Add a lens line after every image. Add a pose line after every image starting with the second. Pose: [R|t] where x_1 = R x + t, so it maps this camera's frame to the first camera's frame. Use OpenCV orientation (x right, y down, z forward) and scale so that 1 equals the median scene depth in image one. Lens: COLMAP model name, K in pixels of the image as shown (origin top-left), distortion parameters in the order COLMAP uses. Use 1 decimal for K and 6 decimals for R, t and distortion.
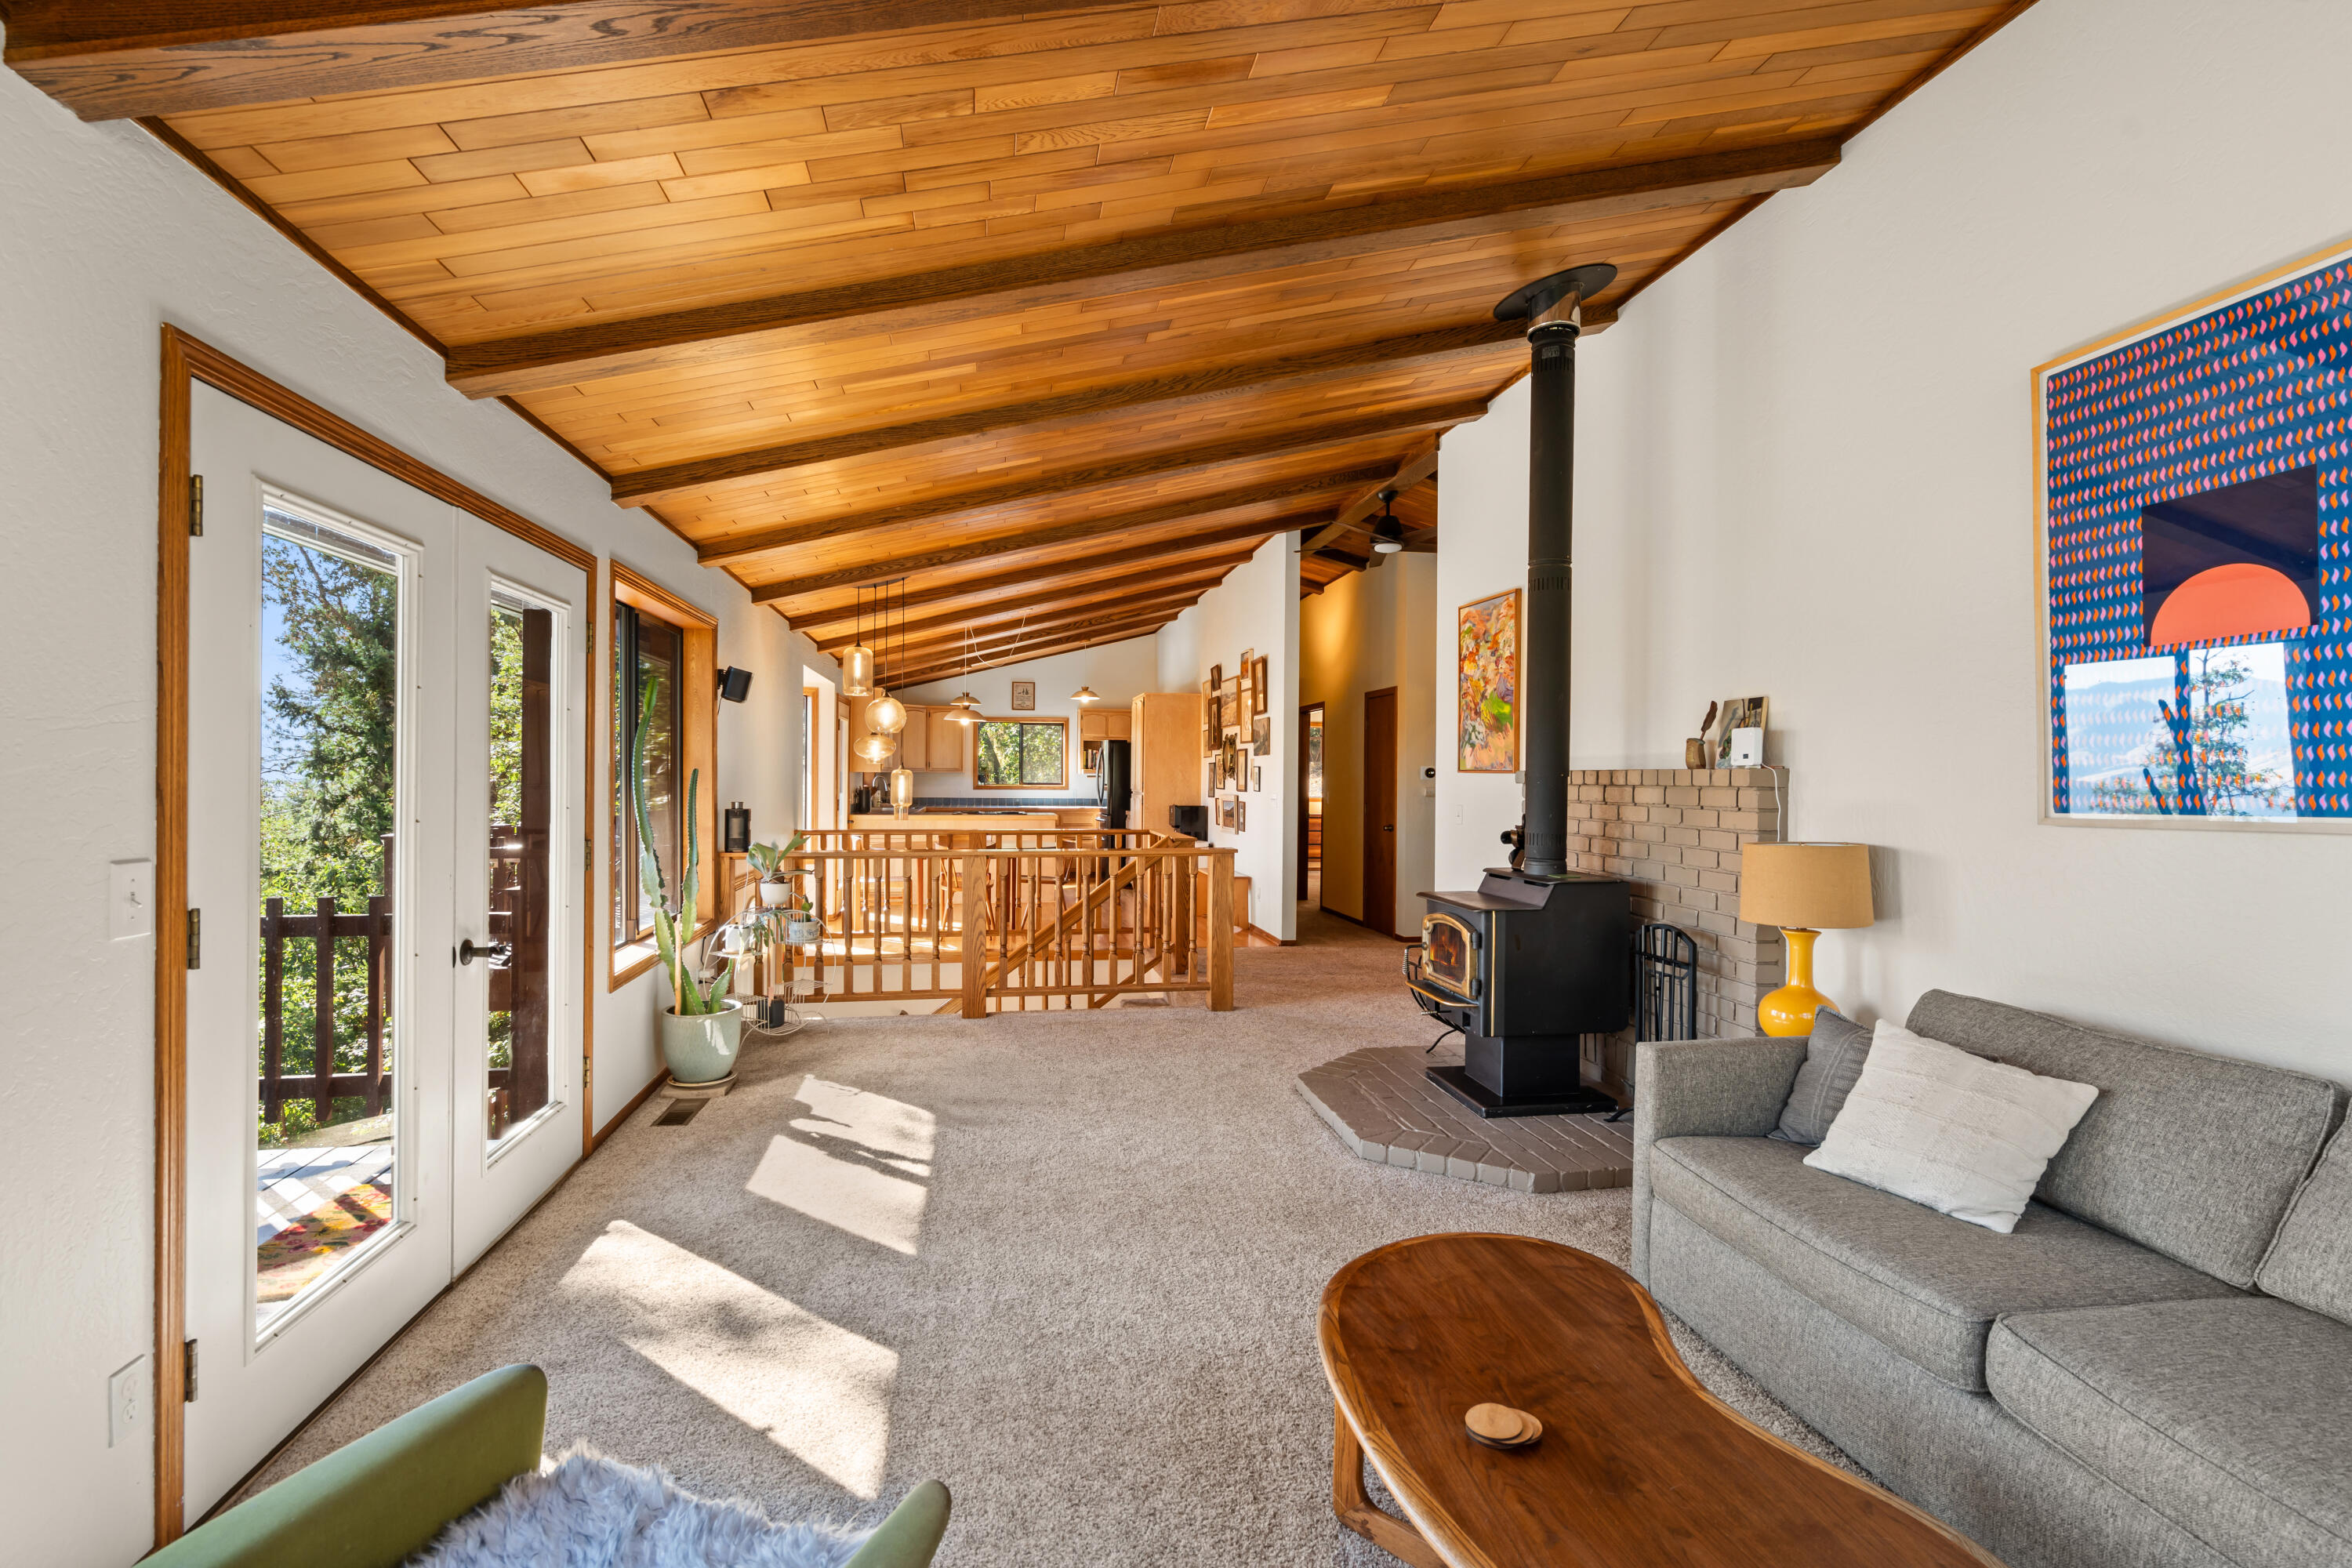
lens RADIAL K [[1068.5, 0, 1178.0], [0, 1068.5, 778.5], [0, 0, 1]] dist [-0.002913, 0.001417]
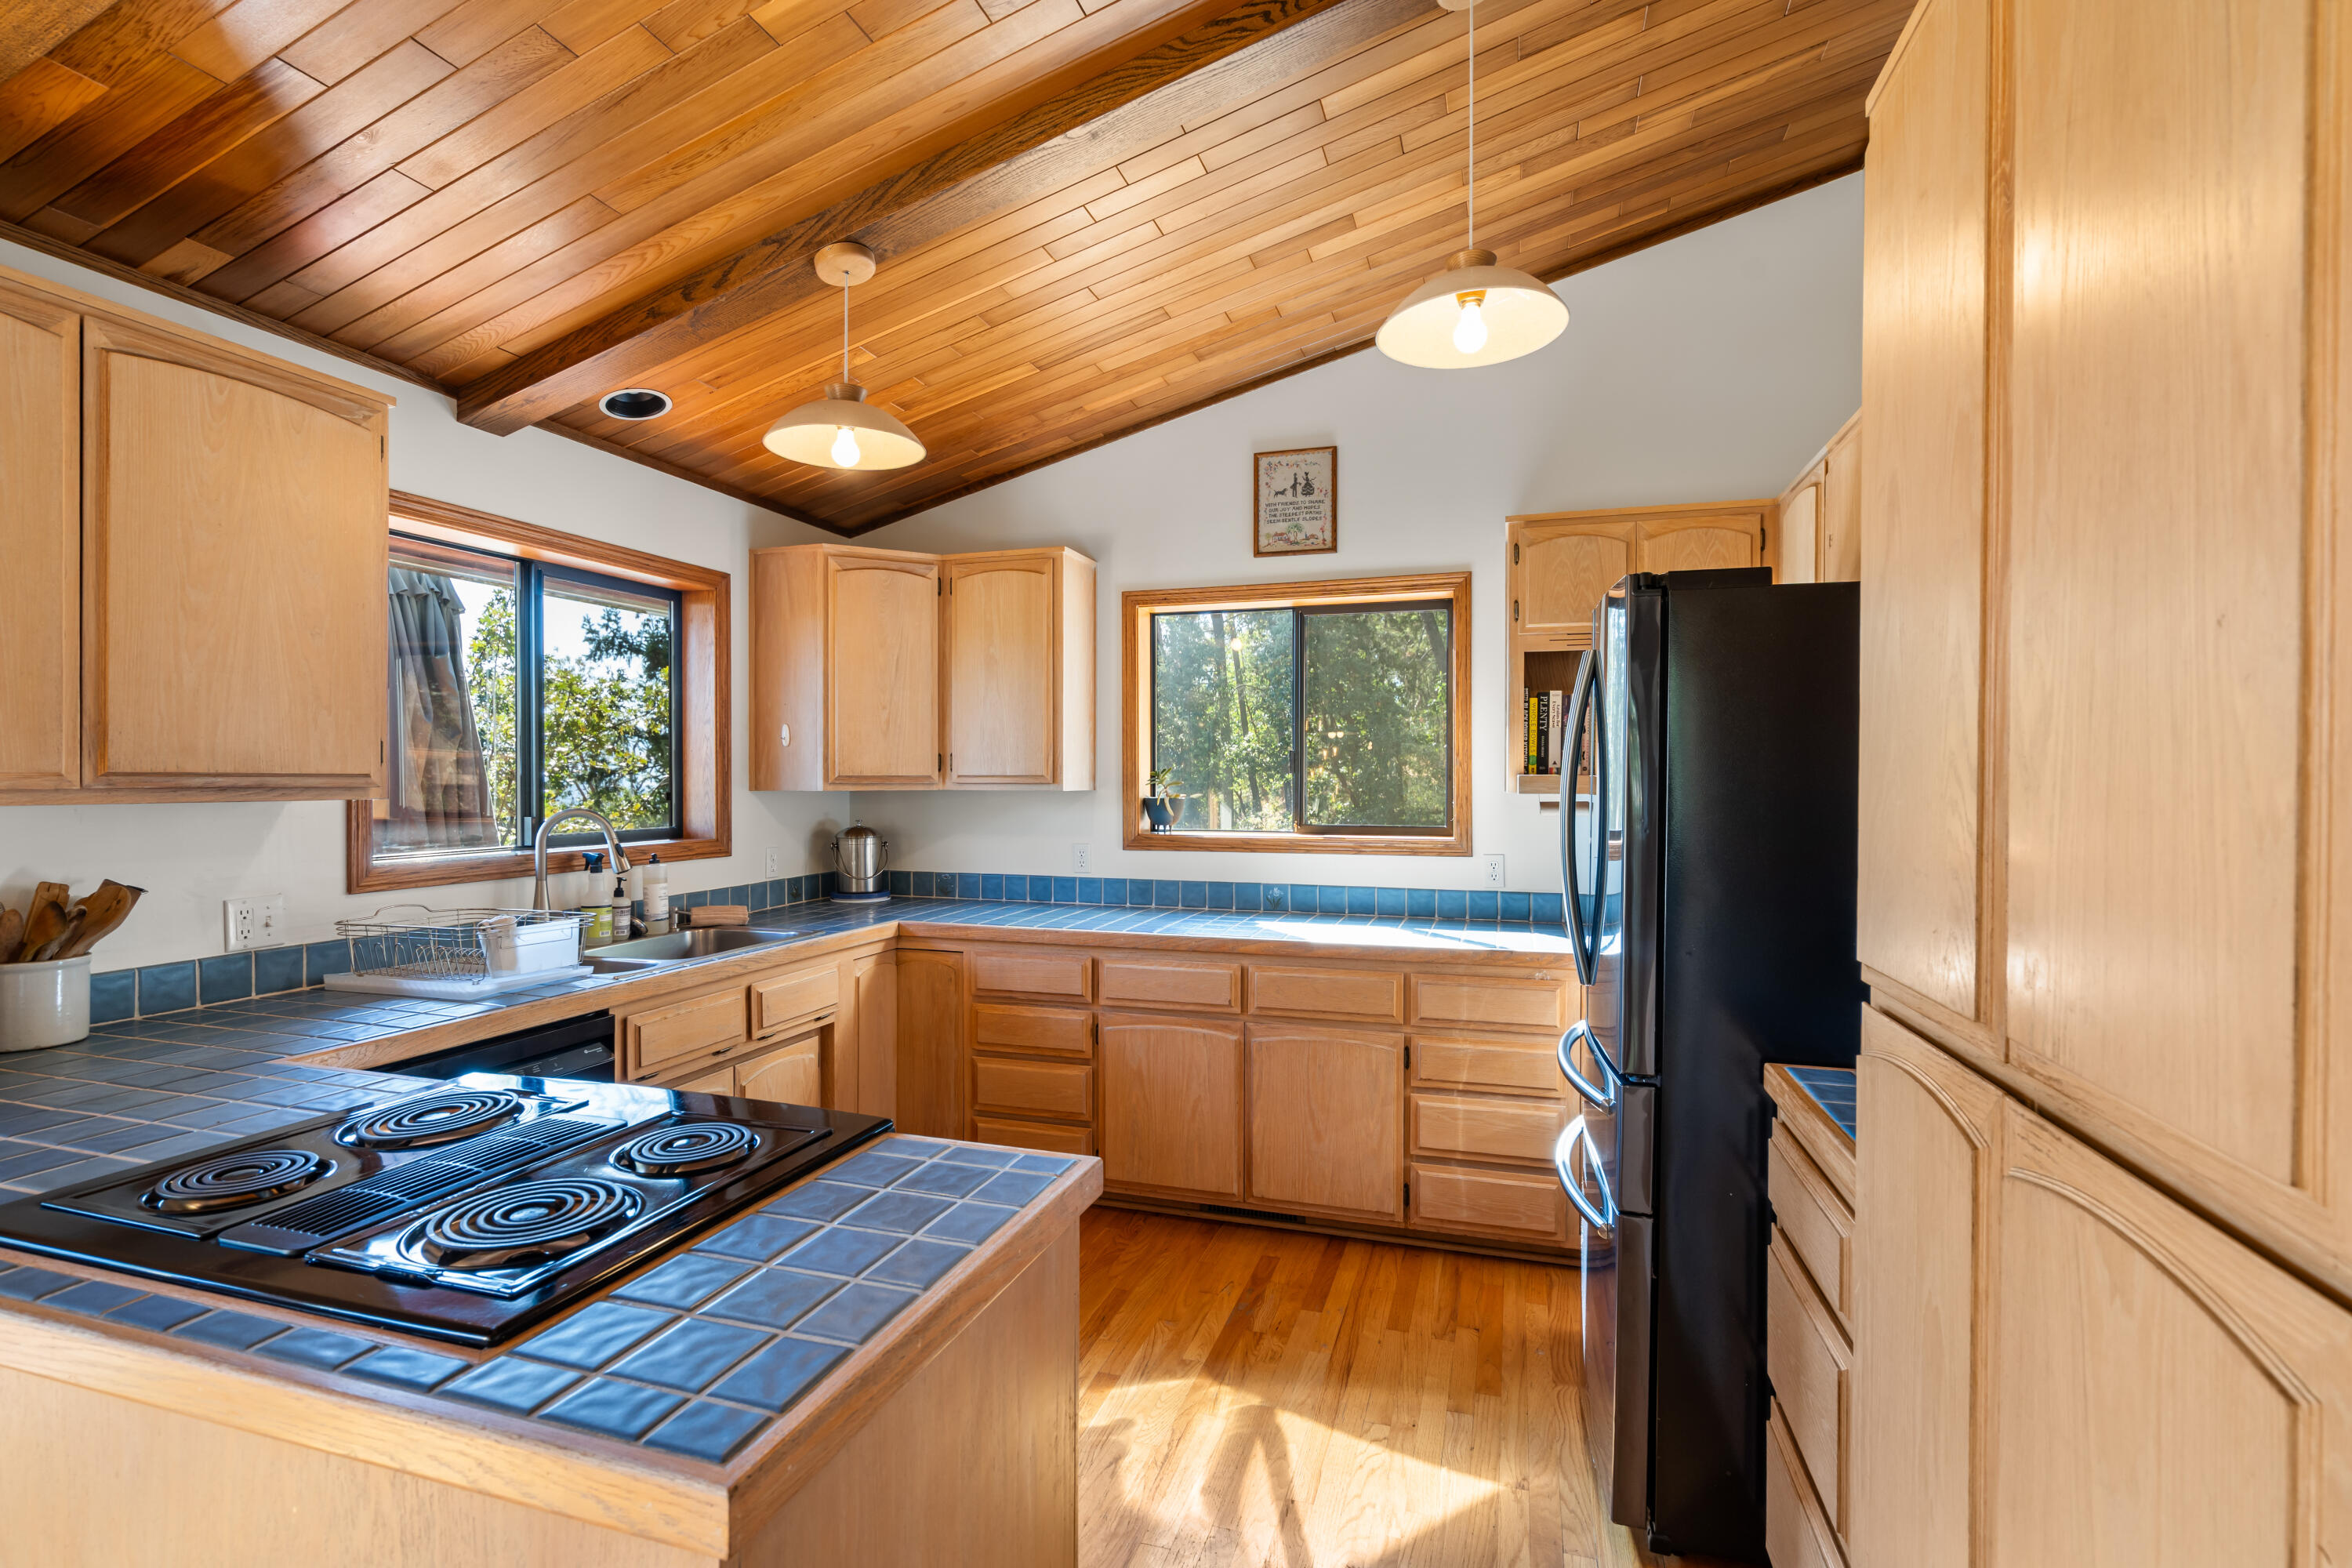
lens RADIAL K [[1068.5, 0, 1177.4], [0, 1068.5, 789.9], [0, 0, 1]] dist [-0.002913, 0.001417]
pose [[0.886155, -0.000167, -0.463390, -0.046960], [0.003341, 0.999976, 0.006029, -0.007015], [0.463378, -0.006891, 0.886134, 0.754730]]
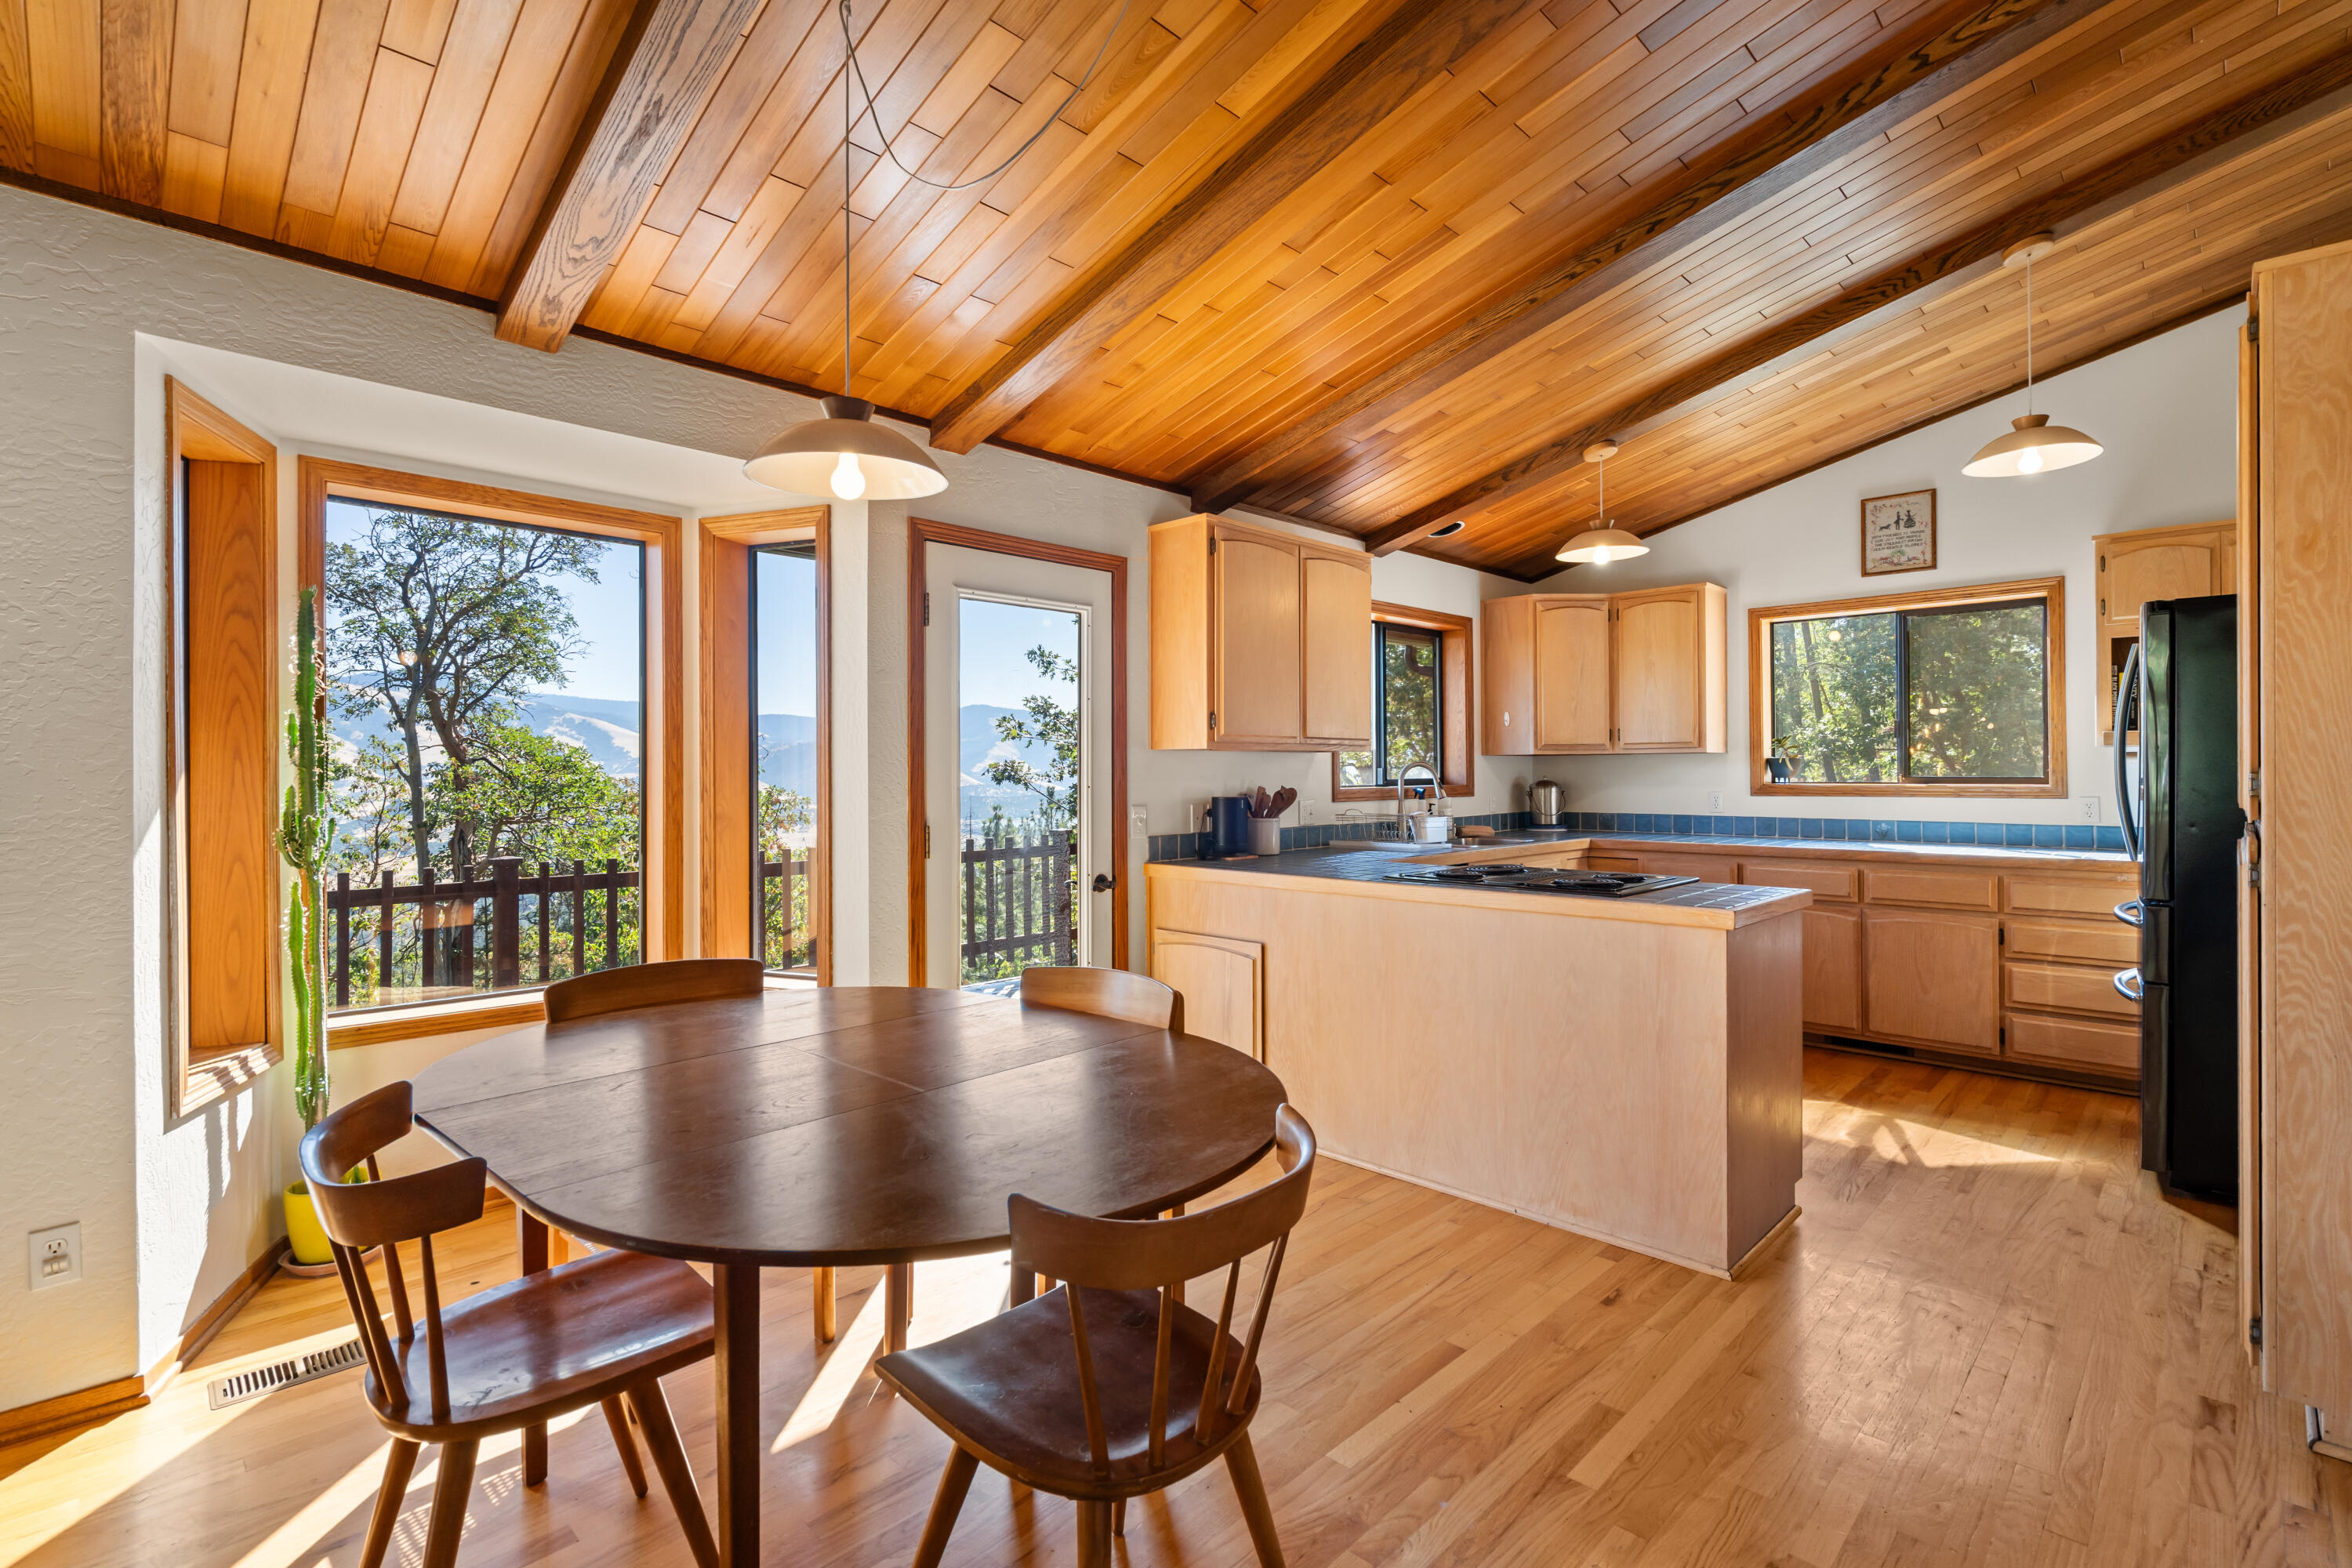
lens RADIAL K [[1068.5, 0, 1172.9], [0, 1068.5, 770.5], [0, 0, 1]] dist [-0.002913, 0.001417]
pose [[0.574252, -0.011144, -0.818603, 0.007395], [0.006980, 0.999938, -0.008715, 0.003226], [0.818649, -0.000709, 0.574294, 0.601788]]
